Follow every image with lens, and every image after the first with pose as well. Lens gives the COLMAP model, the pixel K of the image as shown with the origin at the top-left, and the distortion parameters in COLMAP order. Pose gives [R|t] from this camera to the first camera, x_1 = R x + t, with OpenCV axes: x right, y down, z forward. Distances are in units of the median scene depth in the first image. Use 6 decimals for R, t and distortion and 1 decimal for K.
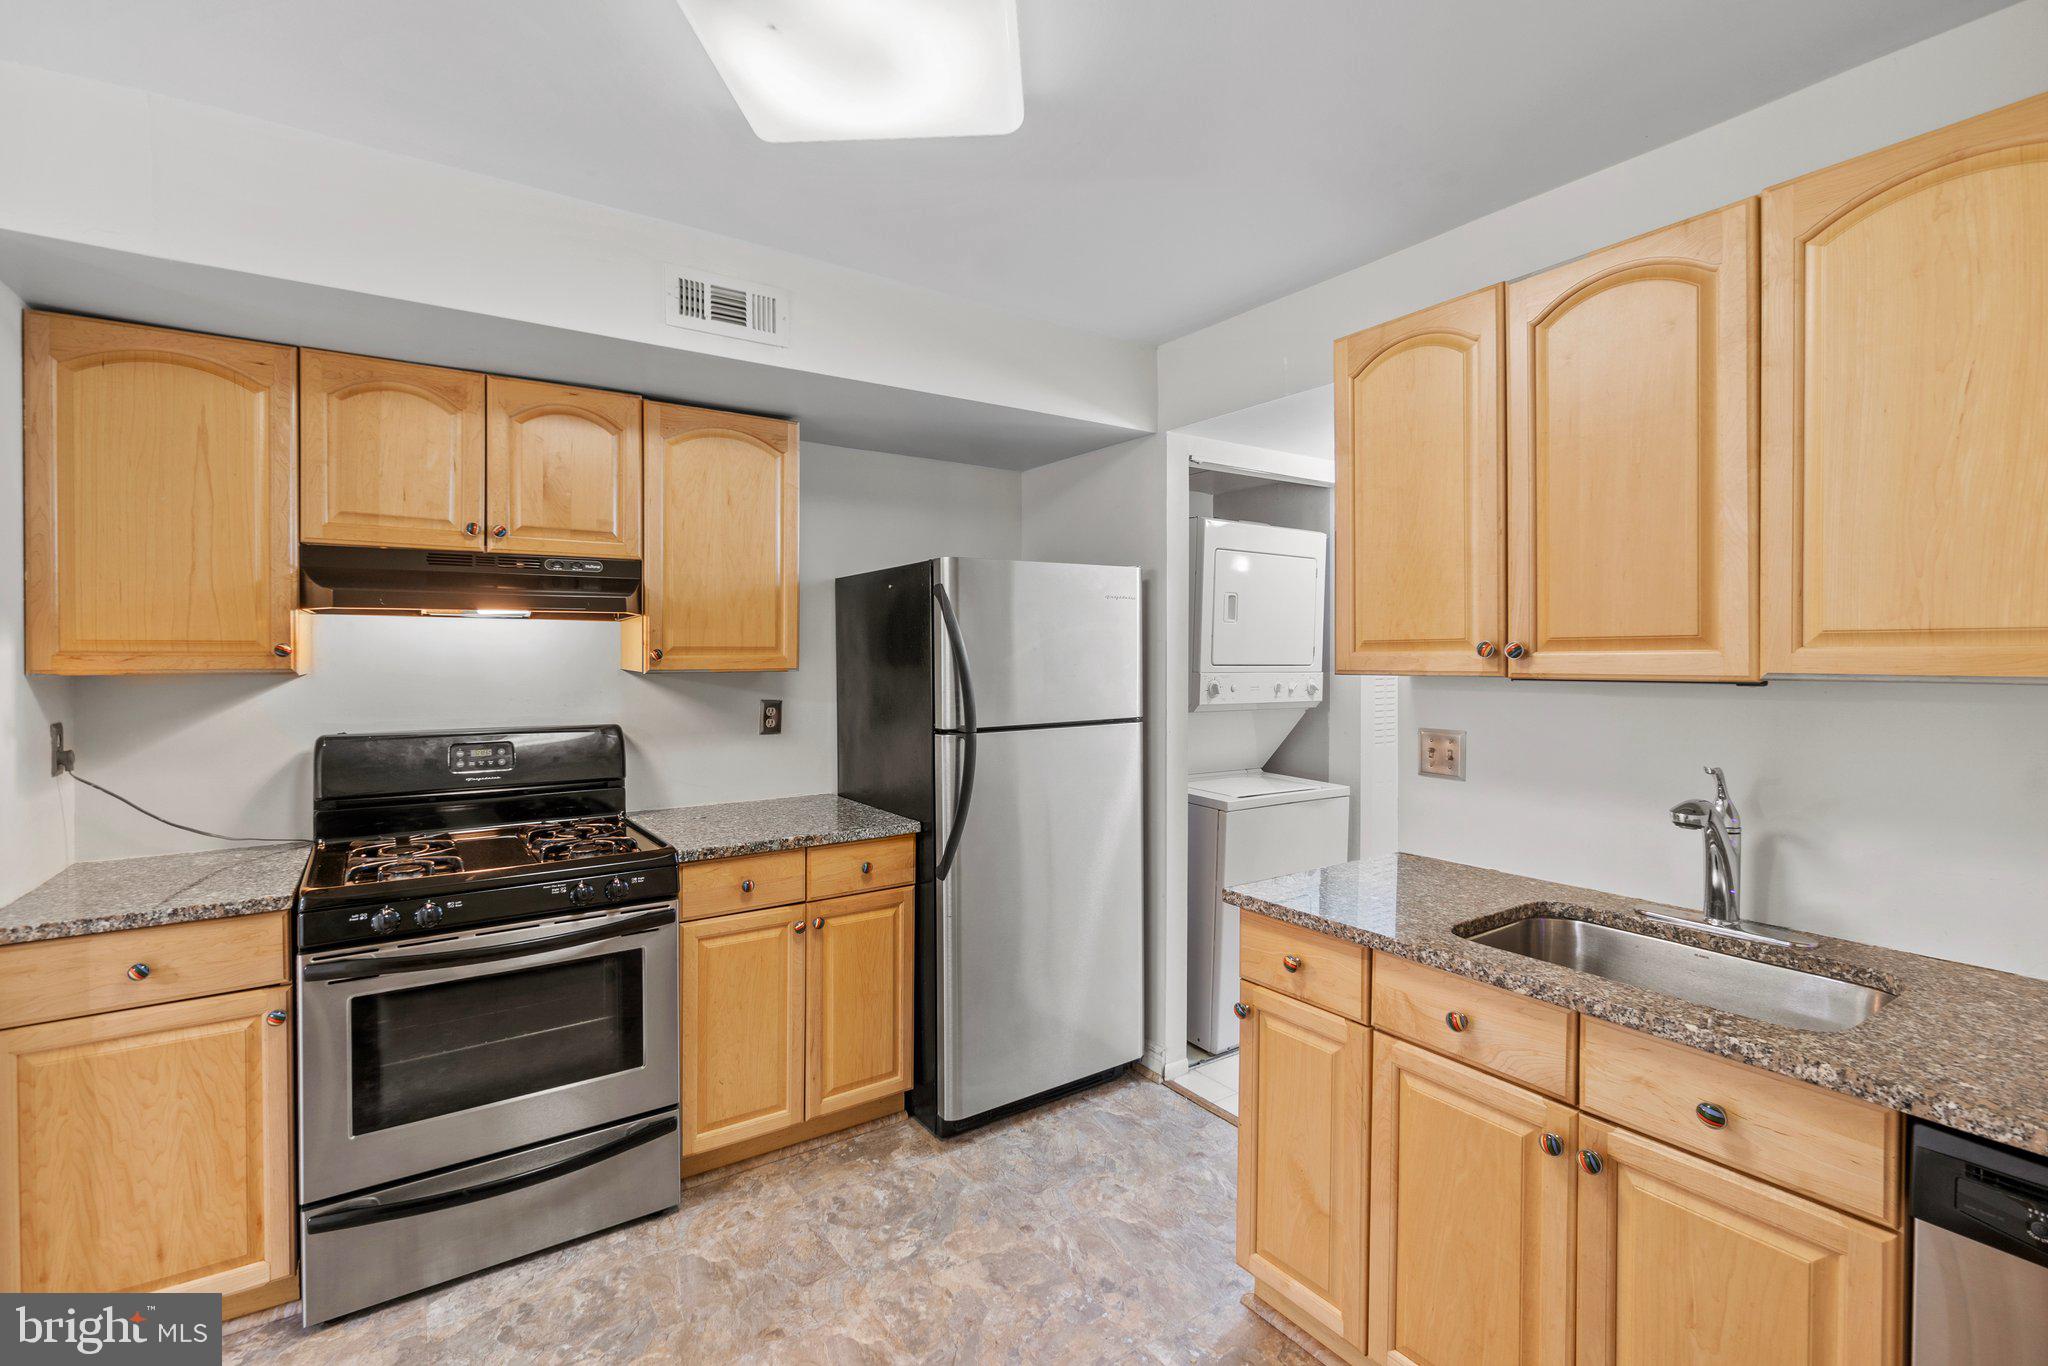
lens RADIAL K [[918.8, 0, 961.2], [0, 918.8, 666.0], [0, 0, 1]] dist [-0.000970, 0.001106]
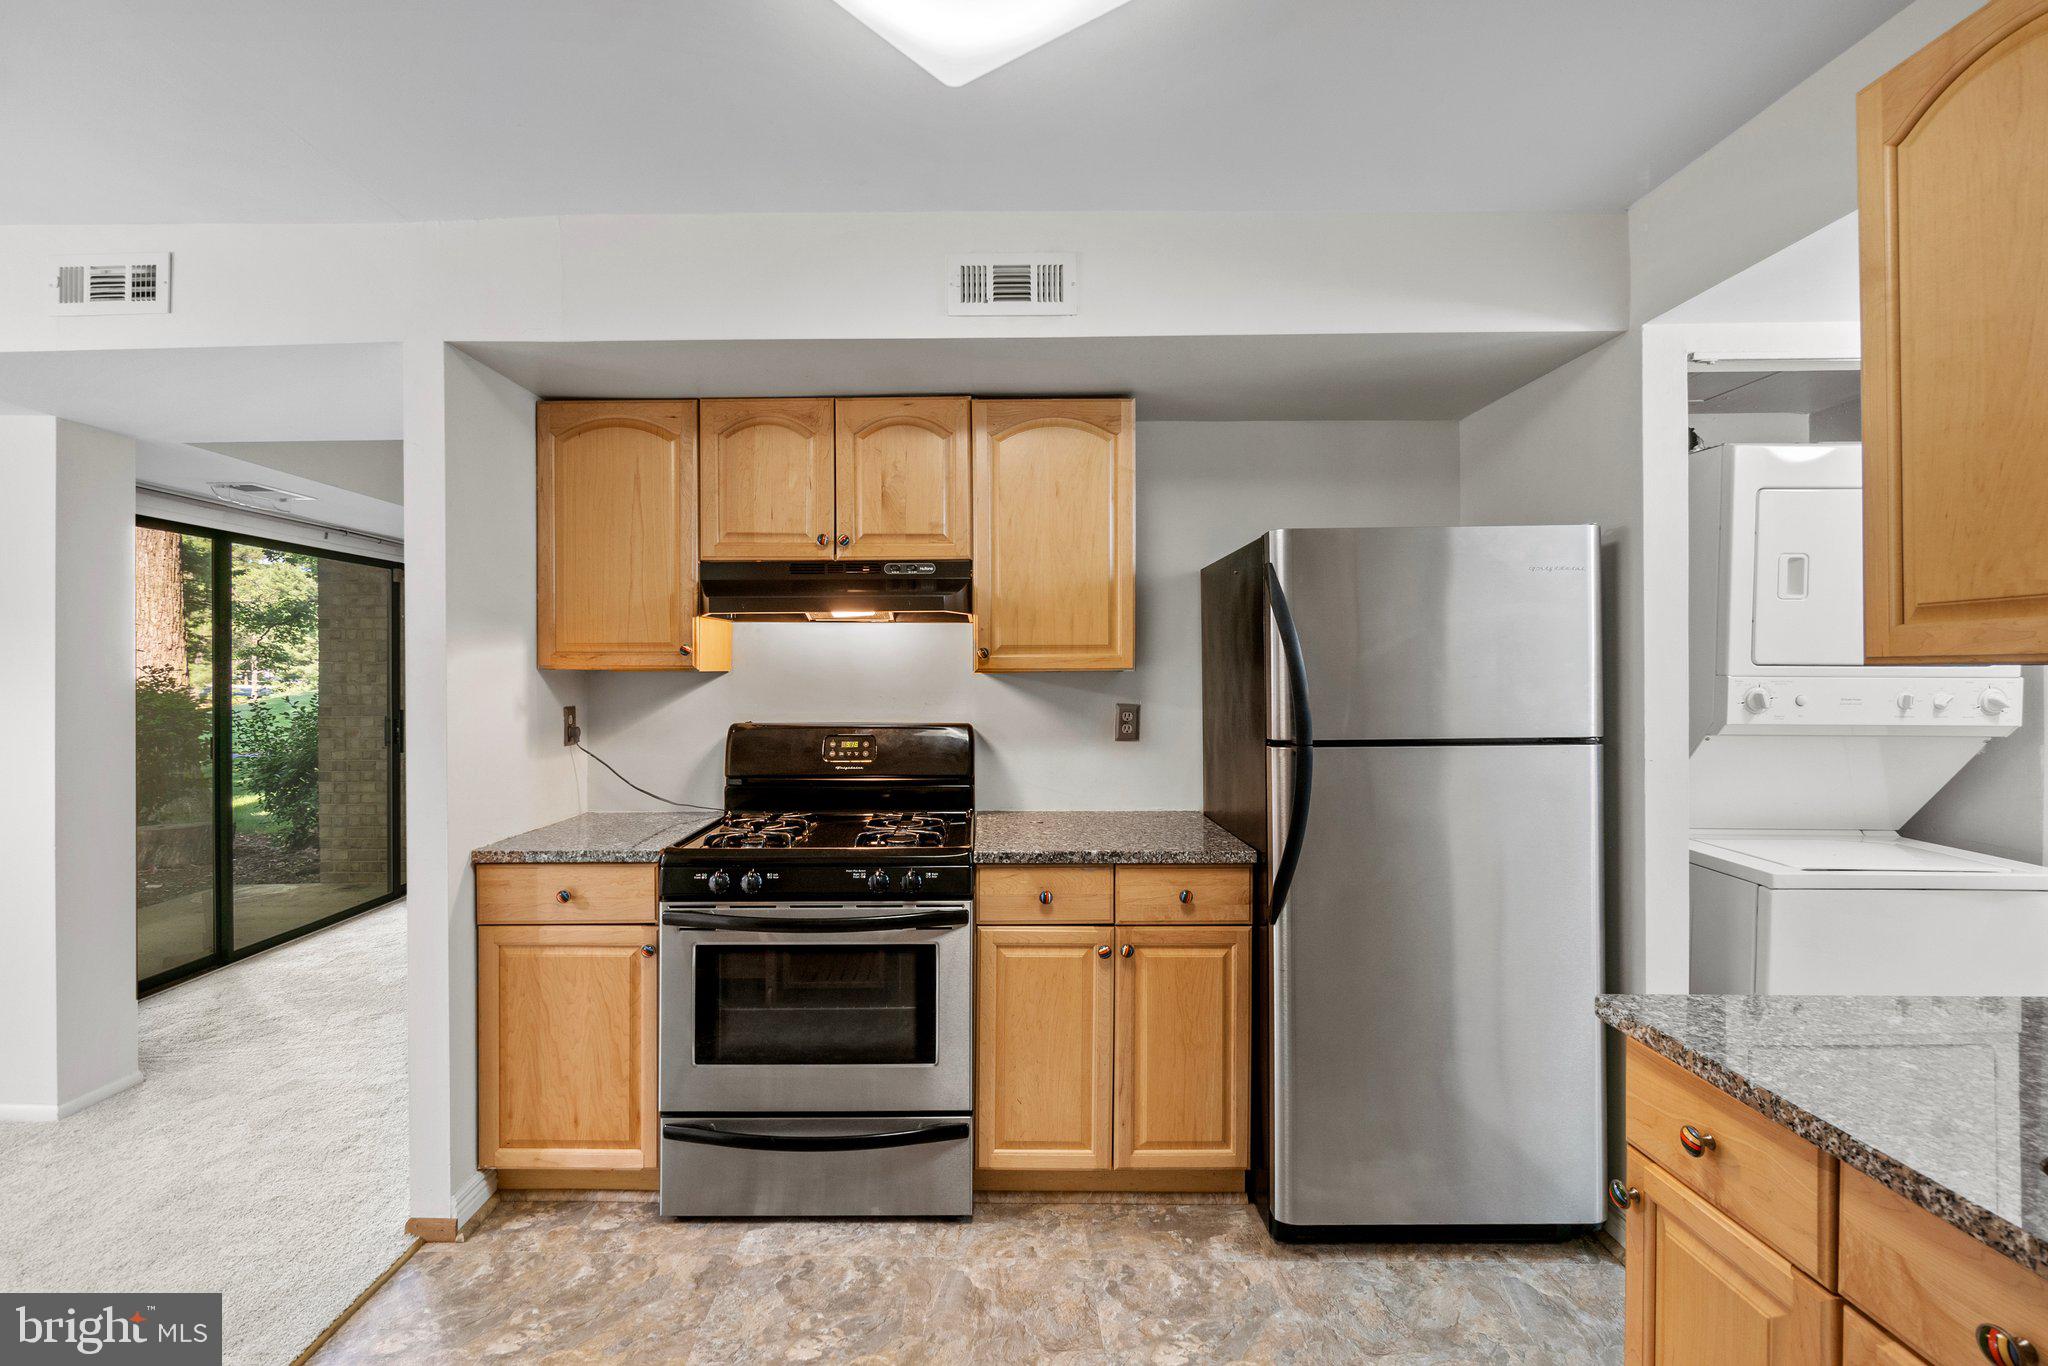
lens RADIAL K [[918.8, 0, 971.7], [0, 918.8, 674.8], [0, 0, 1]] dist [-0.000970, 0.001106]
pose [[0.833683, 0.001115, -0.552242, 0.239254], [-0.007181, 0.999935, -0.008822, 0.022642], [0.552196, 0.011320, 0.833637, 0.189830]]
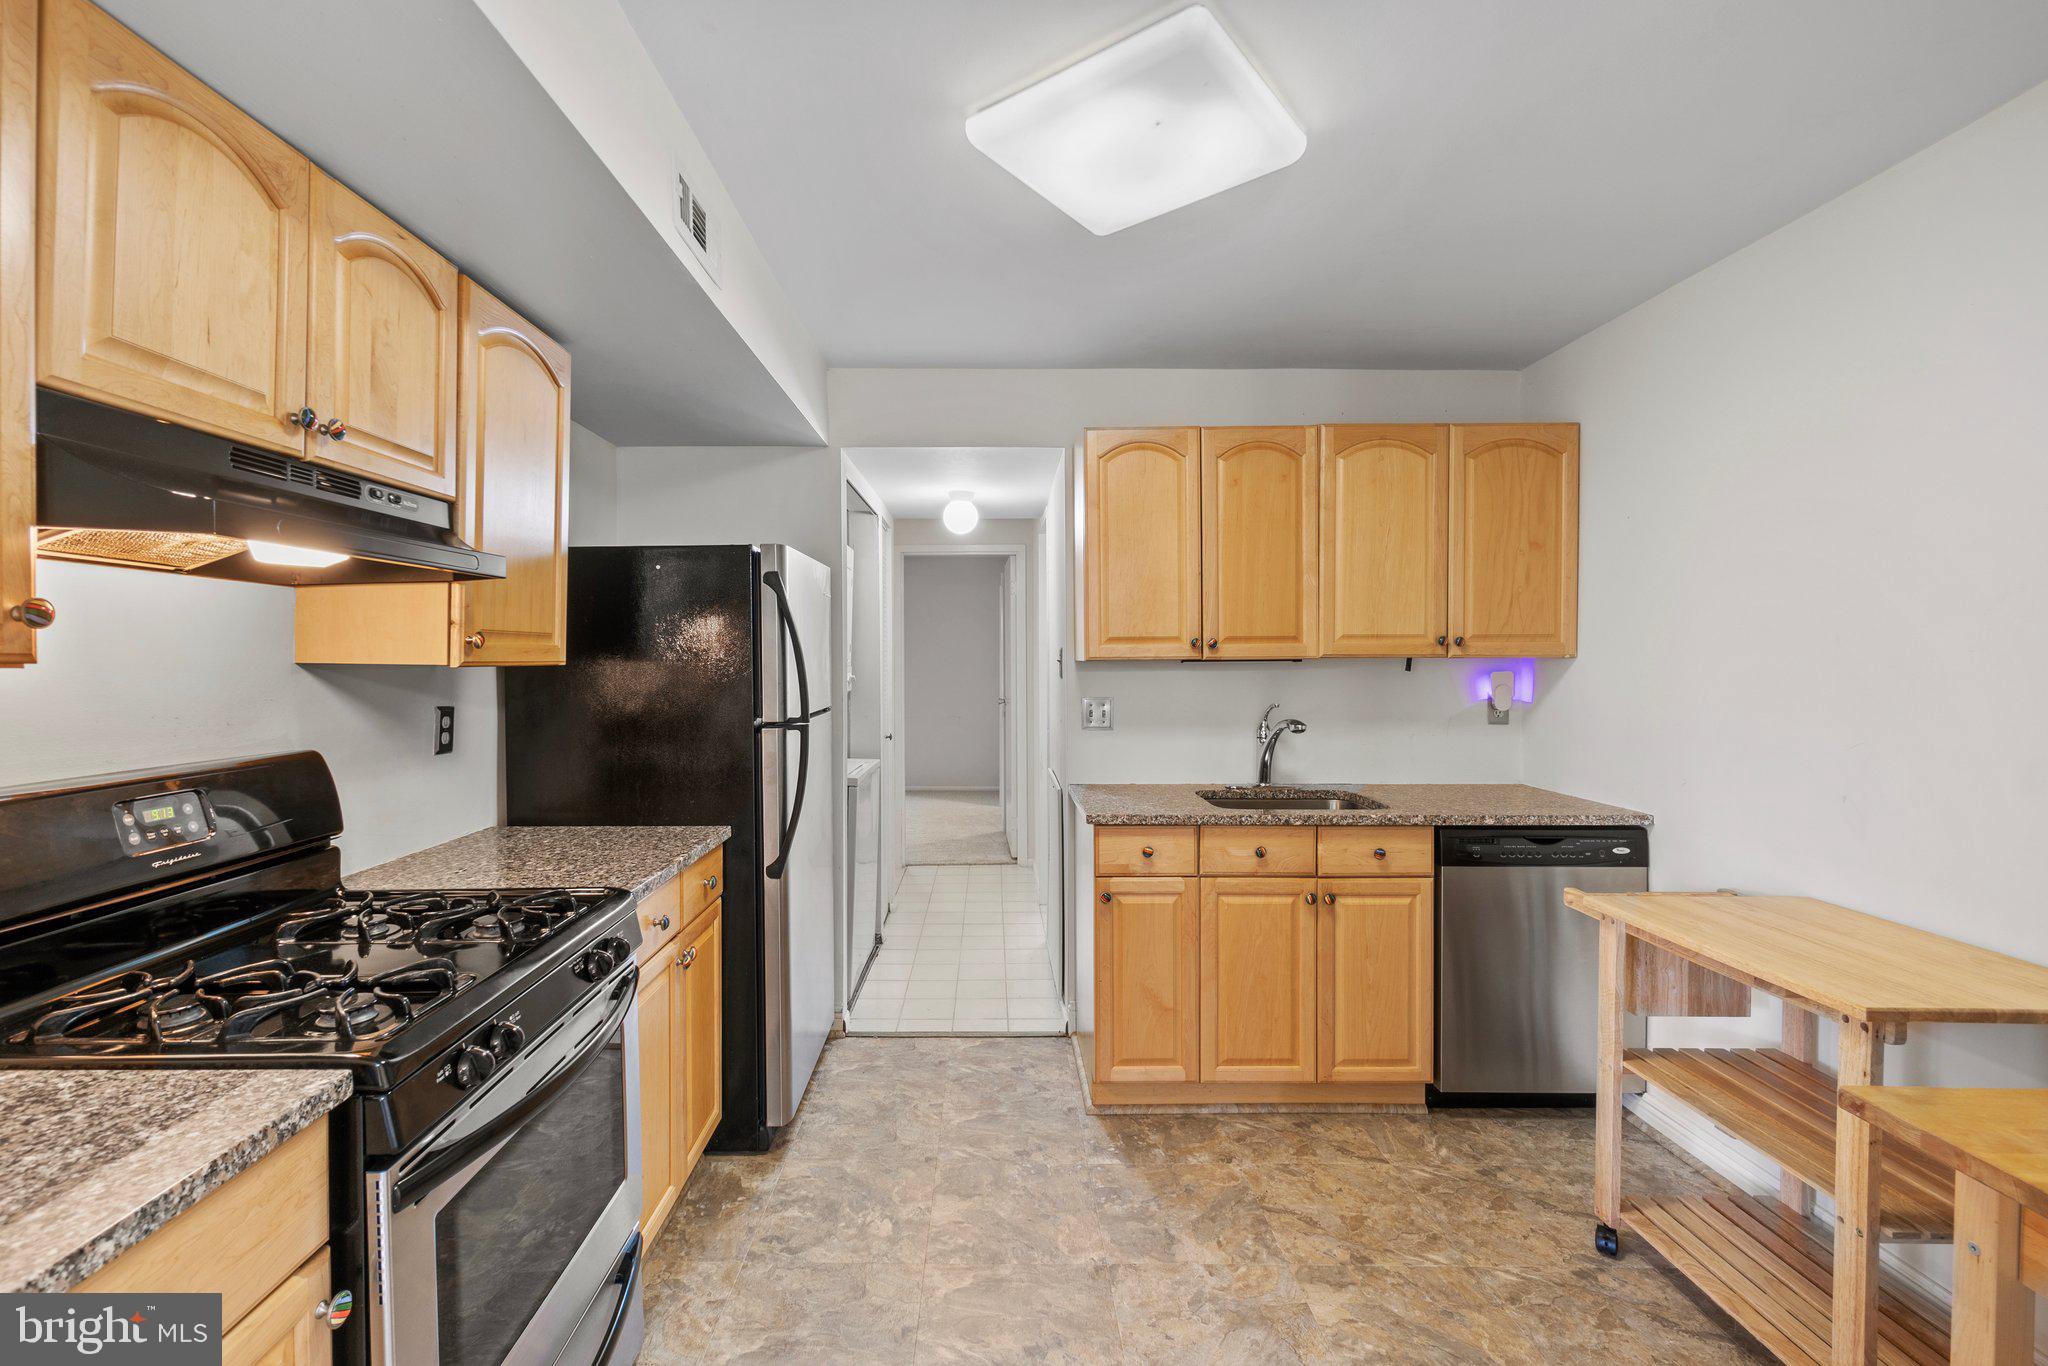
lens RADIAL K [[918.8, 0, 988.9], [0, 918.8, 664.1], [0, 0, 1]] dist [-0.000970, 0.001106]
pose [[0.531697, -0.003788, 0.846926, -0.837823], [0.015370, 0.999868, -0.005177, 0.018481], [-0.846795, 0.015769, 0.531685, 0.338671]]
